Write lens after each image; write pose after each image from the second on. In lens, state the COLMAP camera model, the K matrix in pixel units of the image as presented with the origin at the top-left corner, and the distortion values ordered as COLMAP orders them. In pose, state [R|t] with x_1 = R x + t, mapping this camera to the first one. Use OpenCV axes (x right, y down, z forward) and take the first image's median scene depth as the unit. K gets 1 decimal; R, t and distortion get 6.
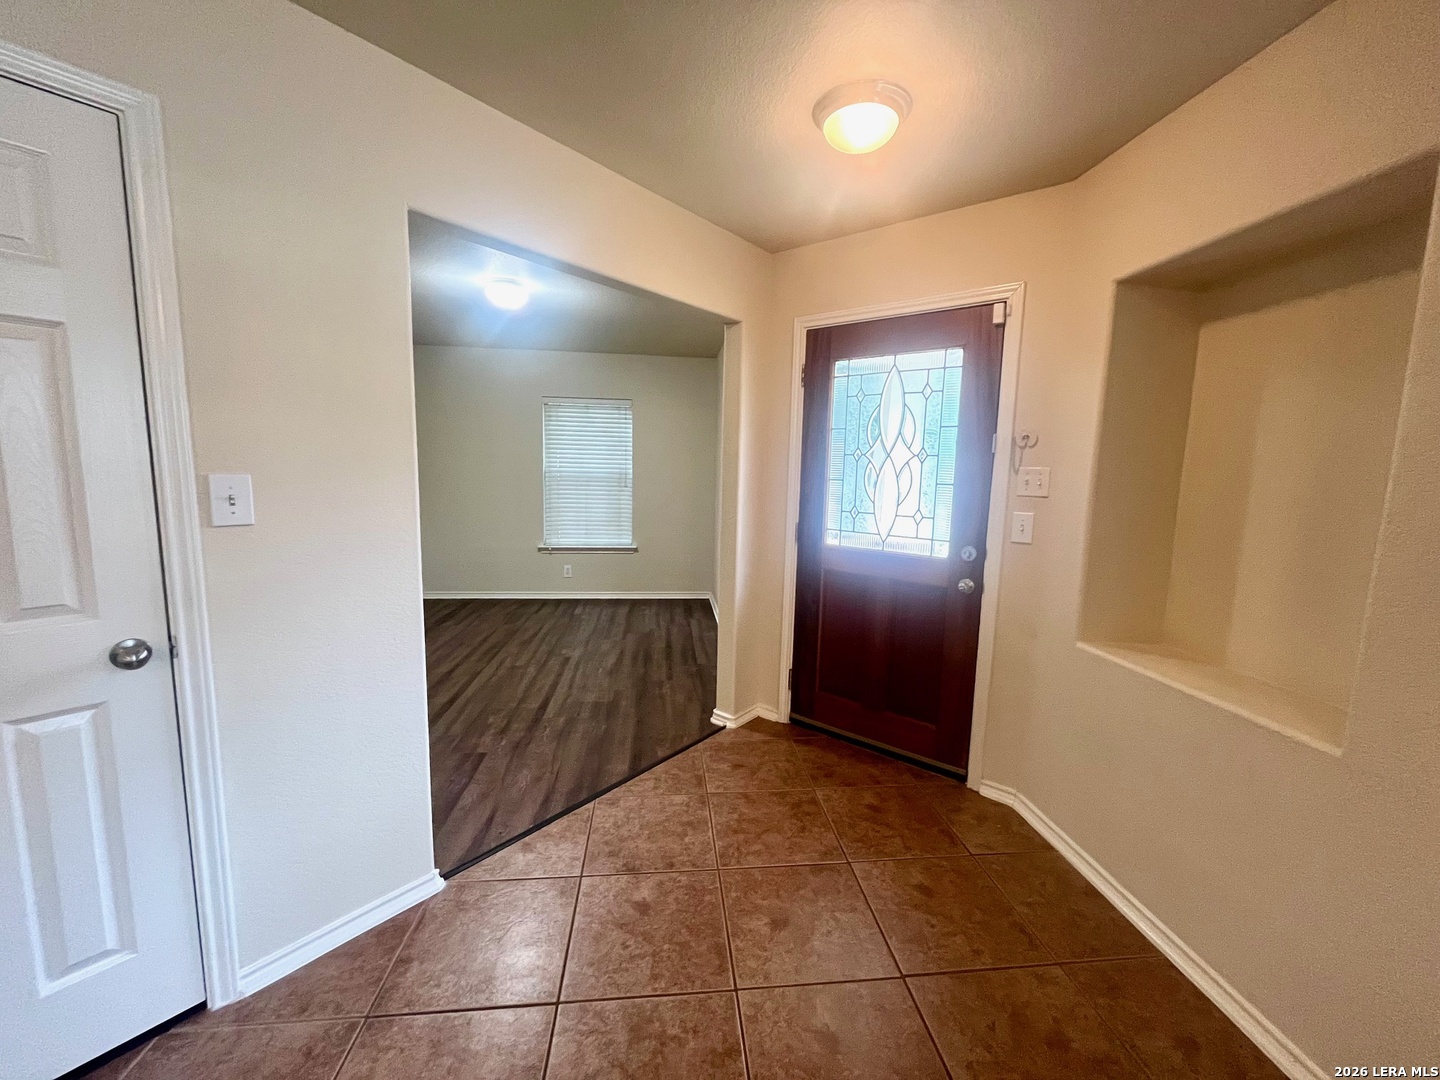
lens RADIAL K [[583.8, 0, 722.2], [0, 583.8, 541.6], [0, 0, 1]] dist [-0.003250, -0.000357]
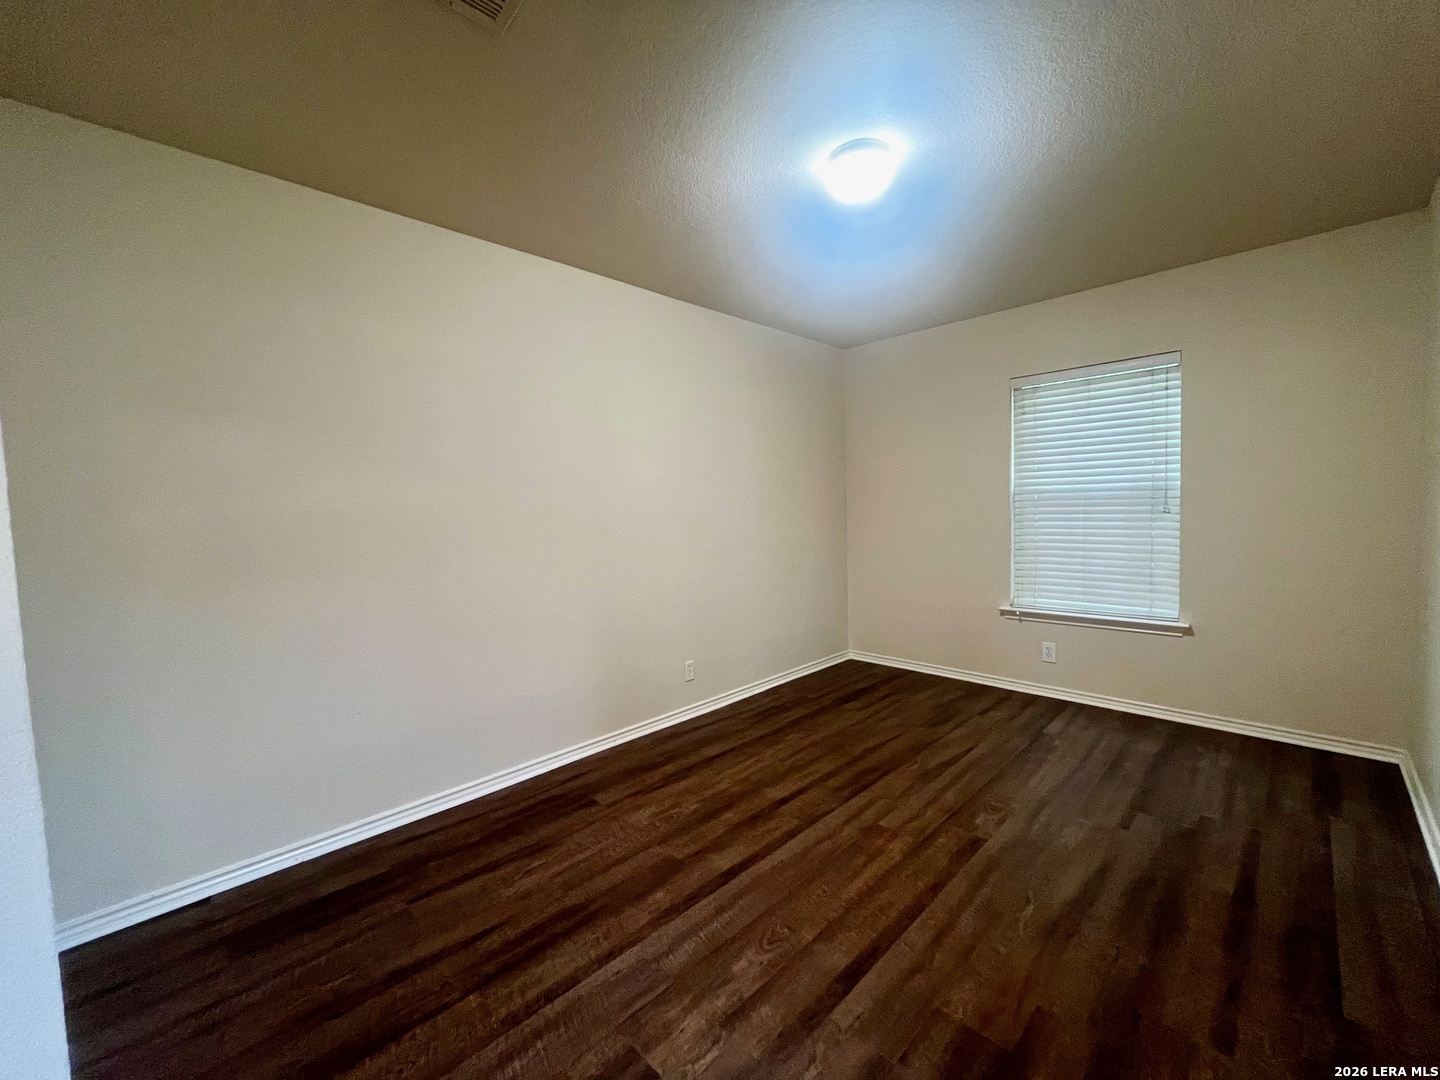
lens RADIAL K [[583.8, 0, 713.5], [0, 583.8, 541.5], [0, 0, 1]] dist [-0.003250, -0.000357]
pose [[0.627393, 0.004085, -0.778692, -0.008667], [-0.054524, 0.997762, -0.038695, -0.027277], [0.776792, 0.066734, 0.626212, 0.396769]]
